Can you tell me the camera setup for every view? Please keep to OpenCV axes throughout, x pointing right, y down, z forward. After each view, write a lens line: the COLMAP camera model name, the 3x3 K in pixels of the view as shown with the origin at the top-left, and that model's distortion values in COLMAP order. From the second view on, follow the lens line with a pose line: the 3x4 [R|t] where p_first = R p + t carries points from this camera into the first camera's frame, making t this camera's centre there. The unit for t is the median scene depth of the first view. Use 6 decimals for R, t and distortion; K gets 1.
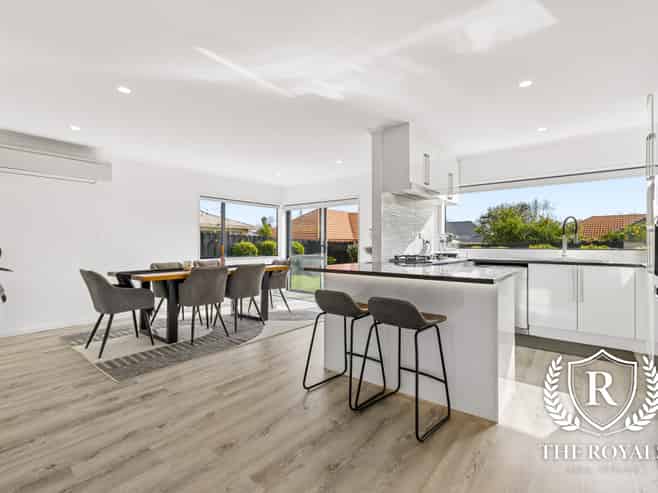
lens RADIAL K [[317.2, 0, 330.0], [0, 317.2, 235.6], [0, 0, 1]] dist [0.011056, -0.000225]
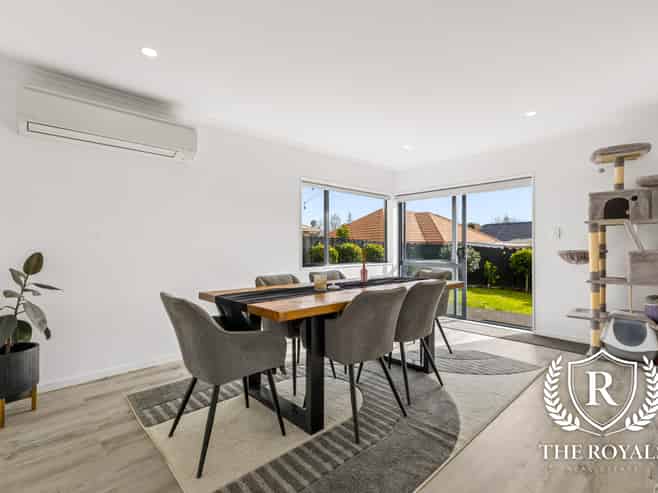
lens RADIAL K [[317.2, 0, 330.0], [0, 317.2, 235.6], [0, 0, 1]] dist [0.011056, -0.000225]
pose [[0.990243, -0.008185, -0.139112, -0.366313], [0.006677, 0.999914, -0.011304, 0.015411], [0.139193, 0.010265, 0.990212, 0.437841]]
